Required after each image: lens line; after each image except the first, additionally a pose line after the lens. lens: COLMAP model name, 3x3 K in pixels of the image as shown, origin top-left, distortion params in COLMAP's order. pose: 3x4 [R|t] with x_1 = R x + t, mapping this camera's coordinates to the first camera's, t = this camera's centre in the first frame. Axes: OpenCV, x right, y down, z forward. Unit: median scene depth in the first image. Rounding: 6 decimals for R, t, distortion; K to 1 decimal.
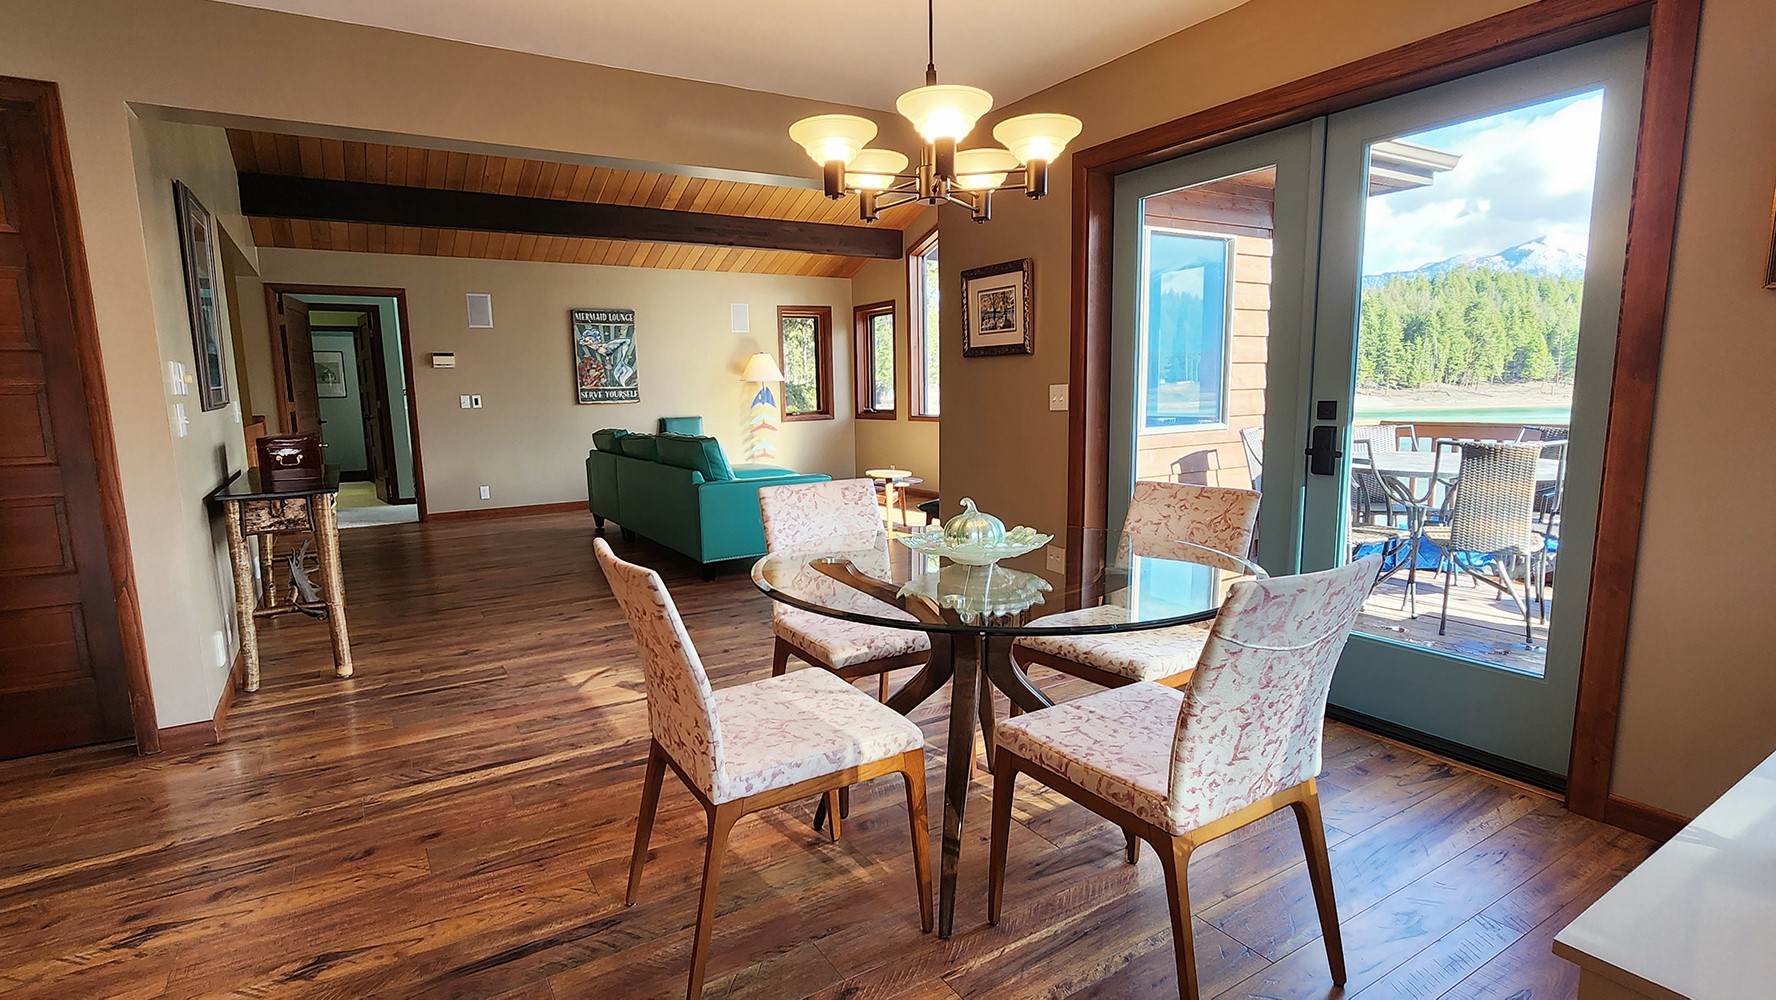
lens RADIAL K [[871.2, 0, 879.6], [0, 871.2, 516.7], [0, 0, 1]] dist [0.000039, 0.000924]
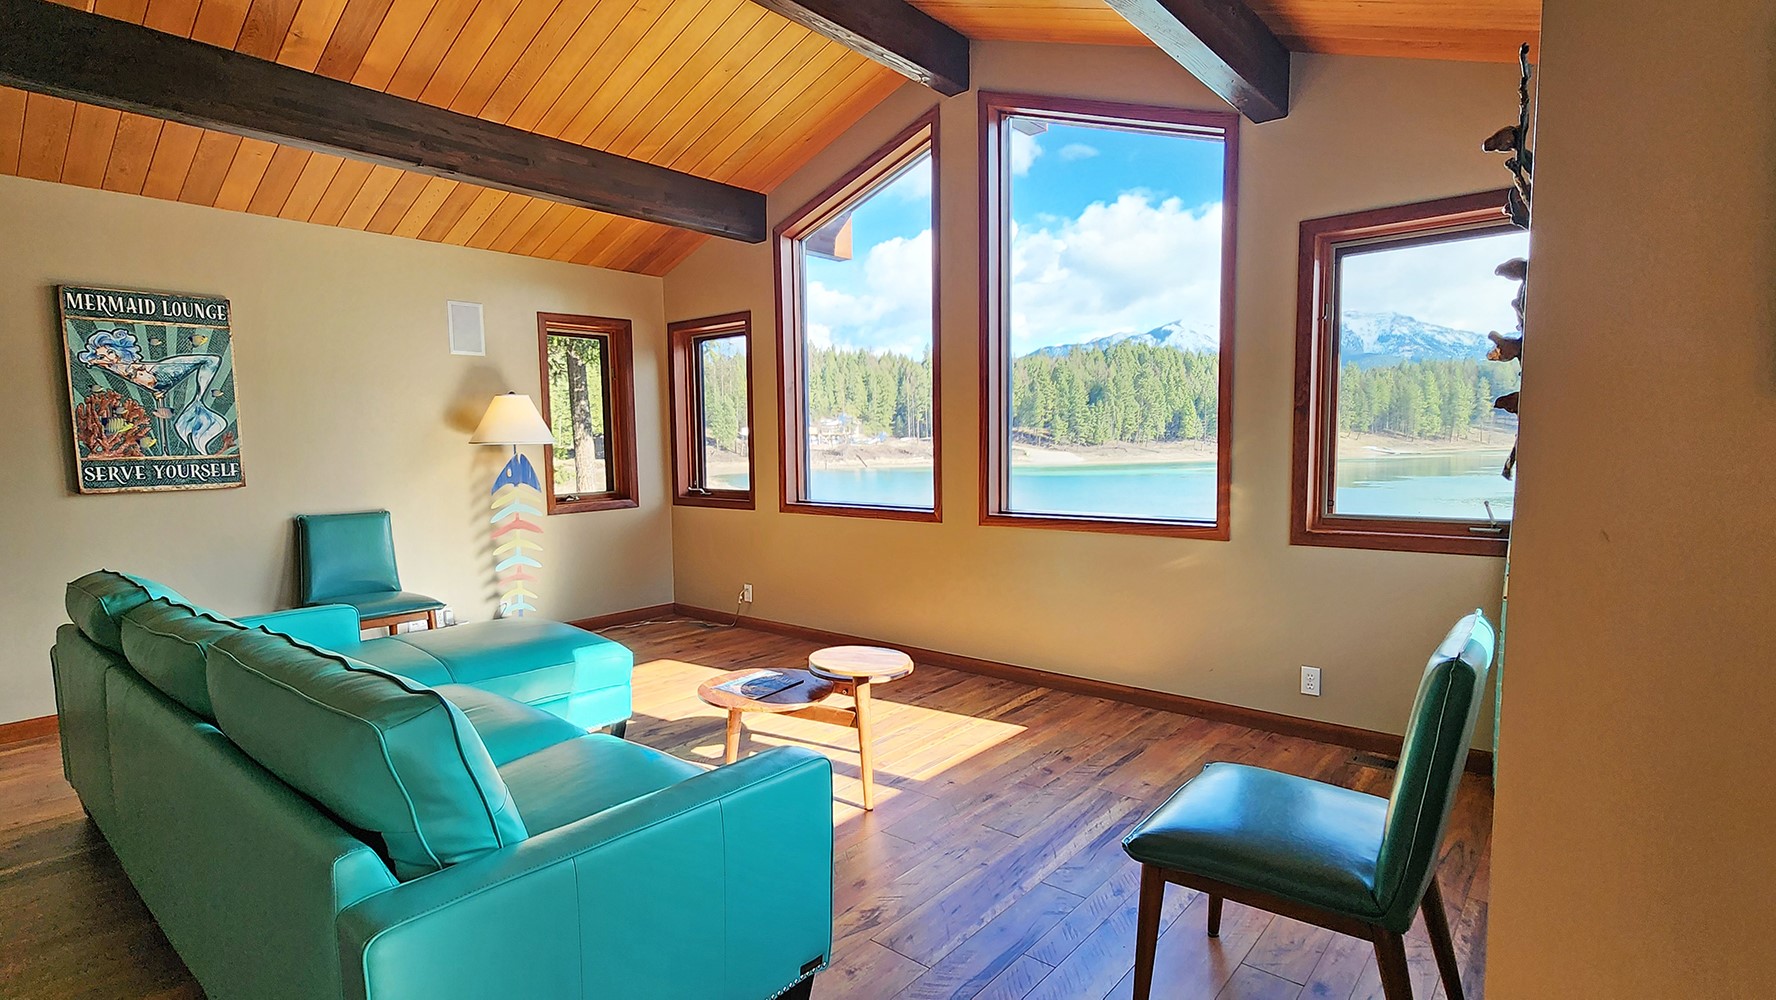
lens RADIAL K [[865.6, 0, 878.0], [0, 865.6, 516.0], [0, 0, 1]] dist [0.011670, -0.000217]
pose [[0.952625, -0.020953, 0.303426, -0.082062], [0.039872, 0.997618, -0.056291, -0.069986], [-0.301524, 0.065722, 0.951191, 0.410909]]
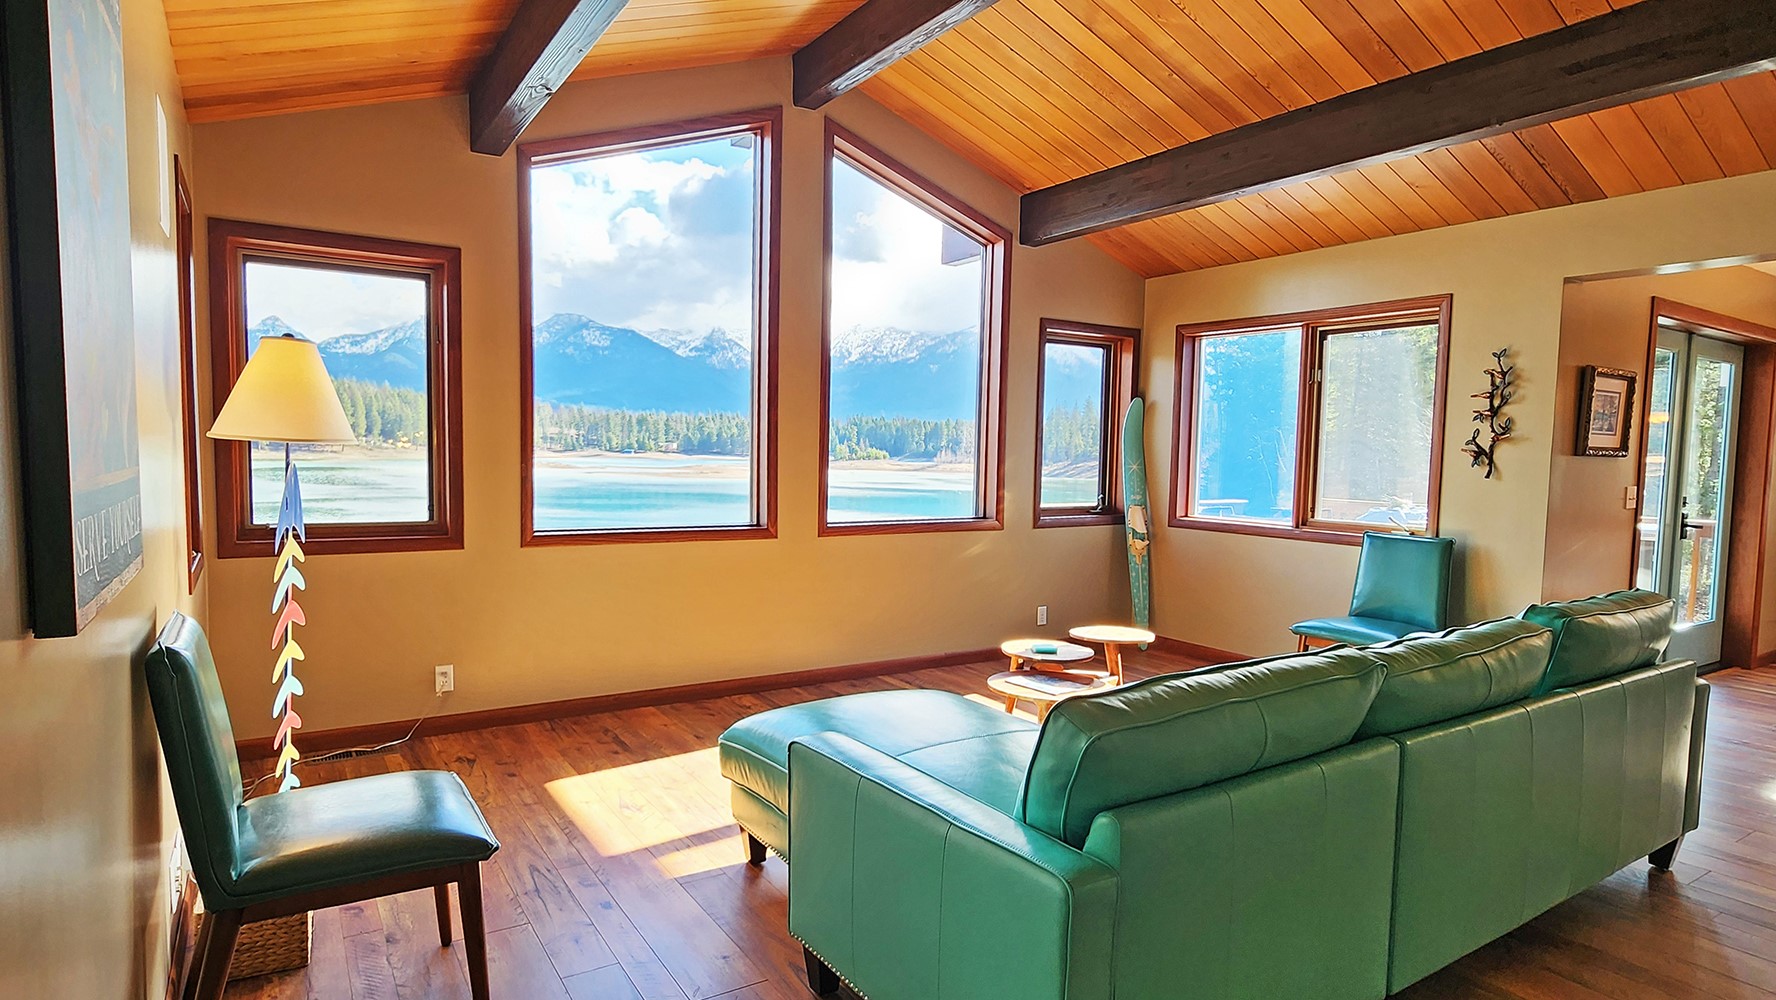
lens RADIAL K [[963.9, 0, 847.3], [0, 963.9, 527.9], [0, 0, 1]] dist [-0.005351, -0.001749]
pose [[-0.004568, -0.068023, 0.997673, -0.427101], [0.122578, 0.990122, 0.068069, -0.130354], [-0.992448, 0.122604, 0.003815, 0.833015]]
